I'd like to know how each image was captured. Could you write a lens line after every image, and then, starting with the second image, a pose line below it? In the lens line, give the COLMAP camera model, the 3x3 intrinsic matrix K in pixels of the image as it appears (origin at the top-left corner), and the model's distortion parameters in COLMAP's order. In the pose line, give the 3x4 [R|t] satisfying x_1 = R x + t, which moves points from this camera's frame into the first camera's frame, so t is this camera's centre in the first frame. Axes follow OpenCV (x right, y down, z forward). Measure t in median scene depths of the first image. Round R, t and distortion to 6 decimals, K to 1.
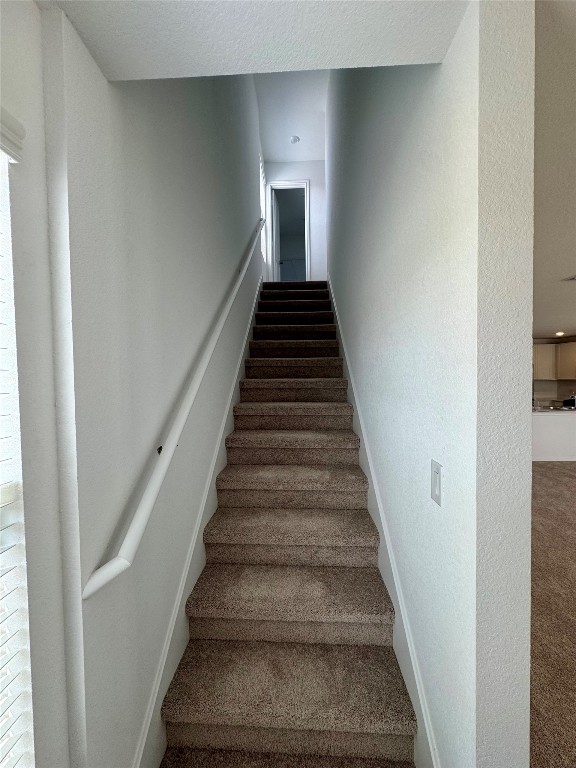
lens RADIAL K [[306.7, 0, 289.2], [0, 306.7, 386.0], [0, 0, 1]] dist [-0.003182, -0.000263]
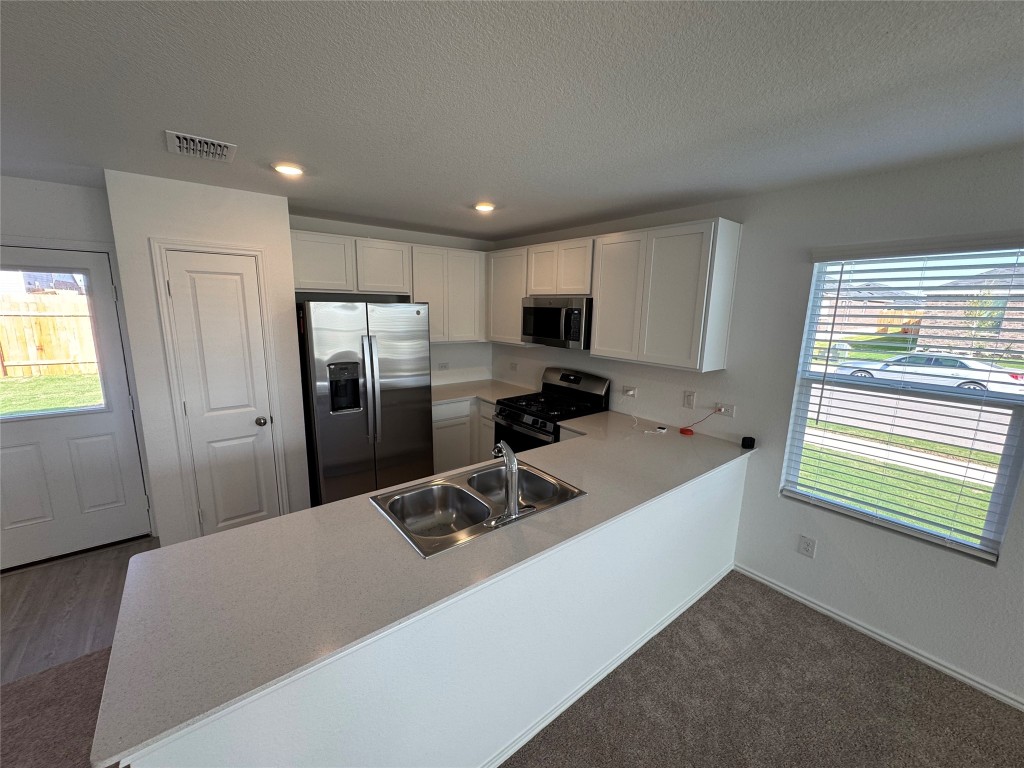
lens RADIAL K [[408.9, 0, 512.8], [0, 408.9, 384.6], [0, 0, 1]] dist [-0.003182, -0.000263]
pose [[0.757512, -0.098001, 0.645423, 0.541801], [-0.006183, 0.987546, 0.157207, -0.050109], [-0.652792, -0.123077, 0.747472, 0.564483]]
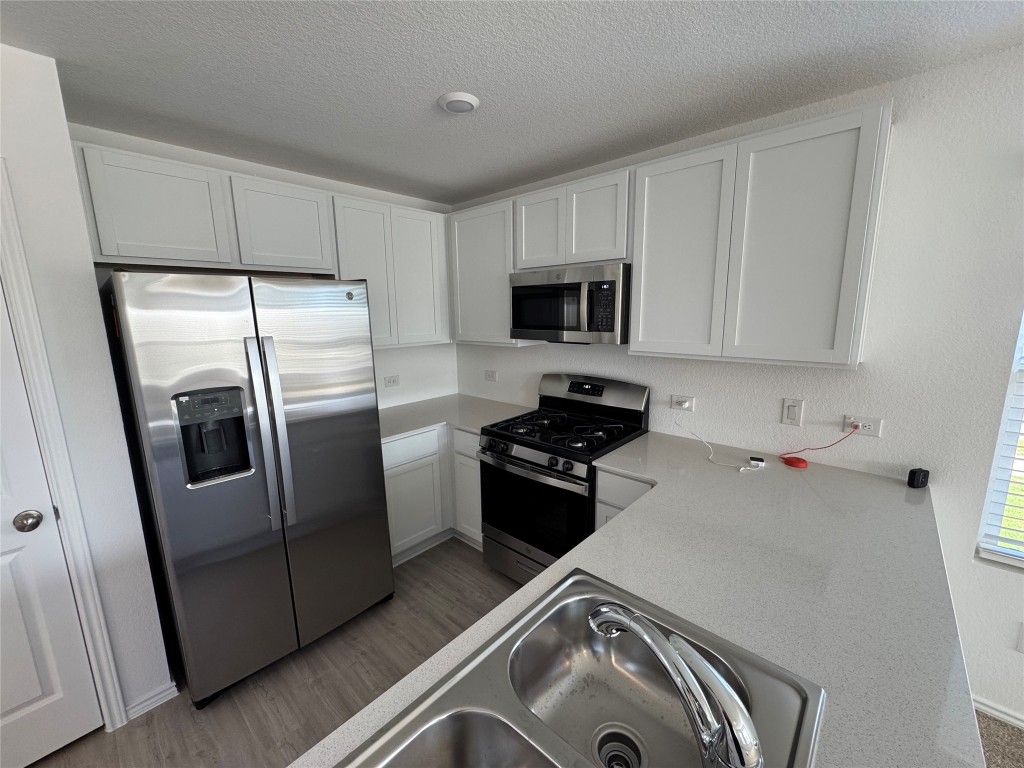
lens RADIAL K [[408.9, 0, 515.1], [0, 408.9, 381.4], [0, 0, 1]] dist [-0.003182, -0.000263]
pose [[0.644710, -0.131012, 0.753117, 0.615334], [0.033990, 0.989143, 0.142974, -0.037460], [-0.763671, -0.066578, 0.642163, 0.706864]]
